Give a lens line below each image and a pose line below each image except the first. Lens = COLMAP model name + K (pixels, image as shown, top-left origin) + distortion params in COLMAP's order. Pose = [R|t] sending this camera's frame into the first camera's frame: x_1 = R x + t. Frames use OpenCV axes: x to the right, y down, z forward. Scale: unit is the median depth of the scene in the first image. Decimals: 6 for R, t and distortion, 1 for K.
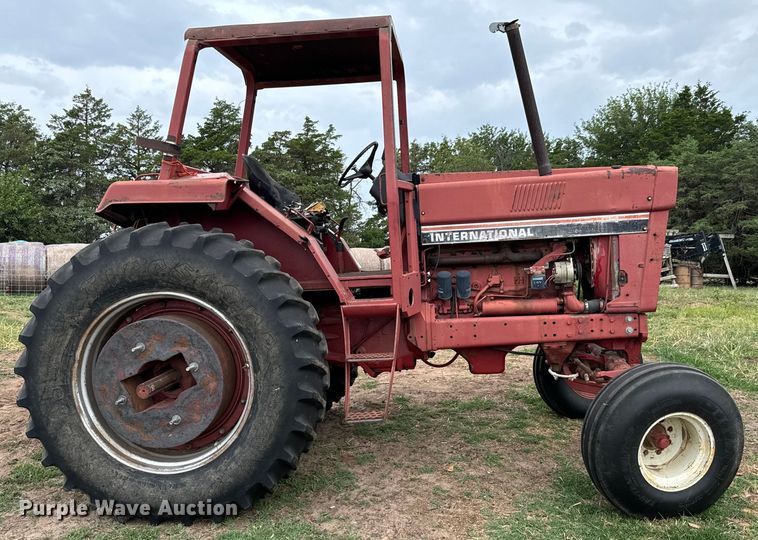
lens RADIAL K [[651.8, 0, 396.9], [0, 651.8, 279.4], [0, 0, 1]] dist [0.158592, -0.318644]
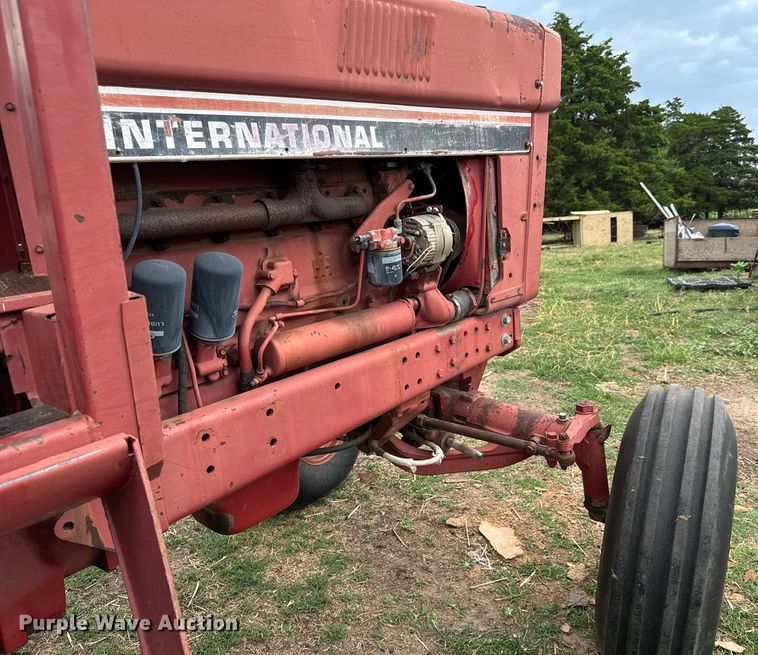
lens RADIAL K [[608.9, 0, 436.0], [0, 608.9, 321.2], [0, 0, 1]] dist [0.157608, -0.314182]
pose [[0.564002, -0.168503, 0.808399, -0.085269], [0.086409, 0.985628, 0.145159, -0.015611], [-0.821240, -0.012017, 0.570456, 0.765863]]
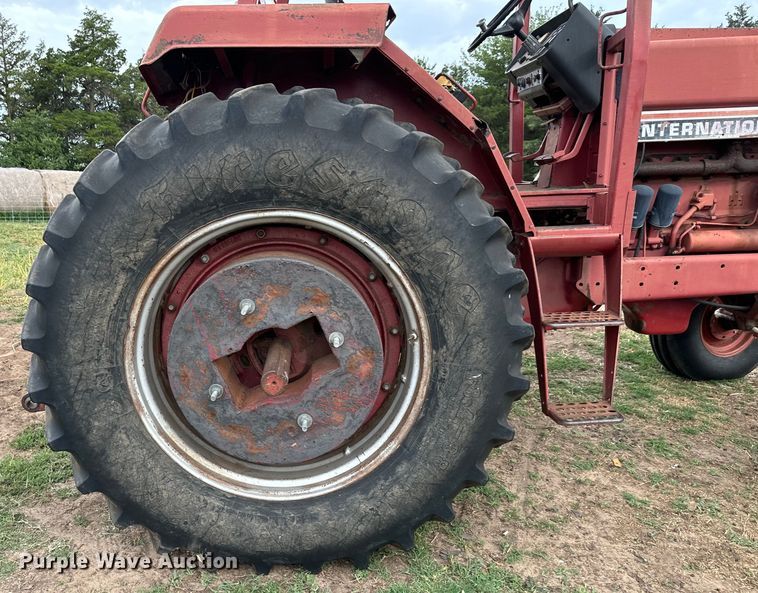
lens RADIAL K [[618.9, 0, 314.1], [0, 618.9, 336.2], [0, 0, 1]] dist [0.056503, -0.068993]
pose [[0.996912, -0.005268, 0.078346, -0.318443], [-0.010274, 0.980421, 0.196644, 0.016600], [-0.077848, -0.196842, 0.977340, 0.387514]]
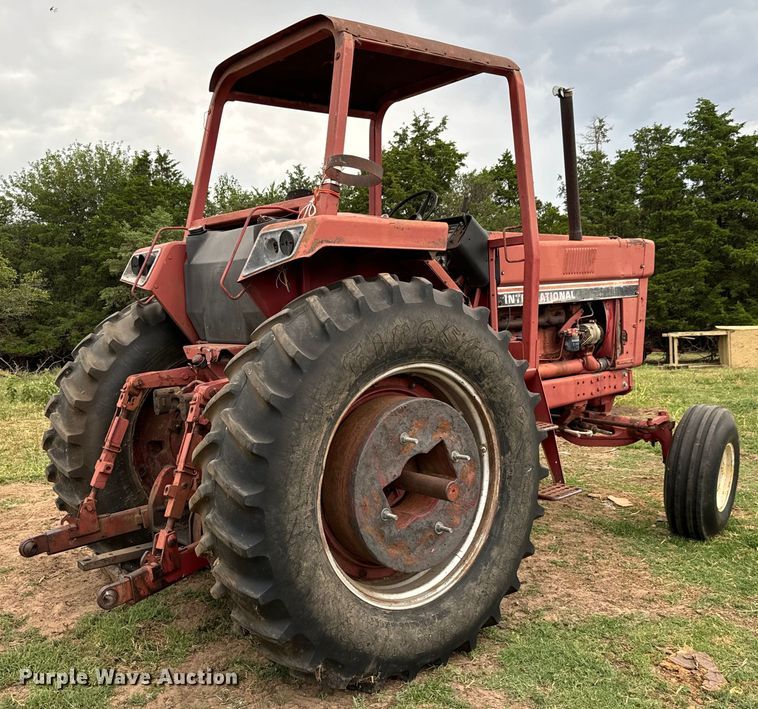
lens RADIAL K [[779.1, 0, 358.3], [0, 779.1, 343.7], [0, 0, 1]] dist [0.145035, -0.277302]
pose [[0.735099, -0.028954, 0.677341, -0.877542], [0.053047, 0.998481, -0.014889, 0.004693], [-0.675881, 0.046876, 0.735518, 0.327179]]
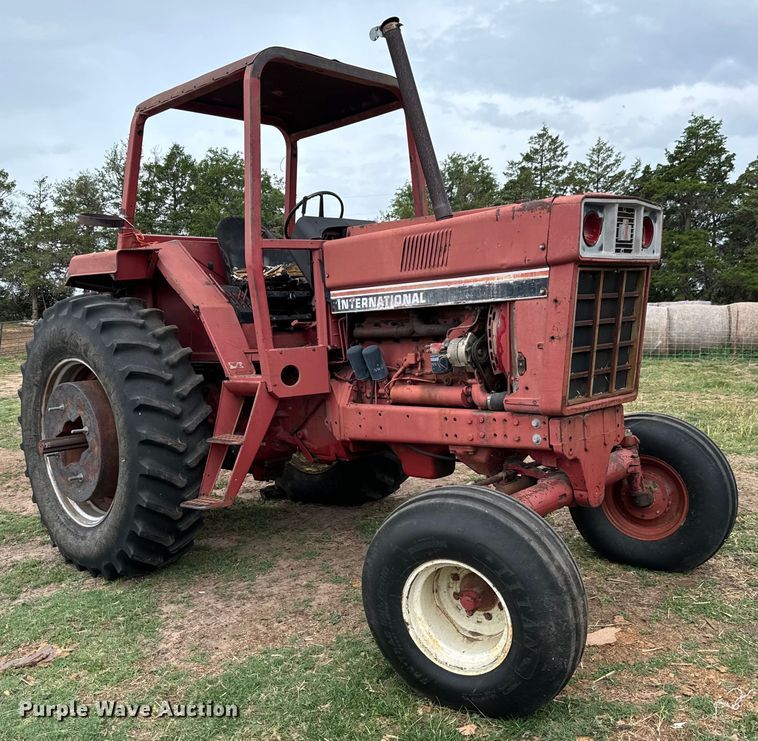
lens RADIAL K [[774.4, 0, 405.9], [0, 774.4, 372.2], [0, 0, 1]] dist [0.168890, -0.378520]
pose [[0.784067, 0.049555, -0.618695, 0.747749], [-0.021858, 0.998394, 0.052267, -0.032455], [0.620291, -0.027457, 0.783891, 0.282587]]
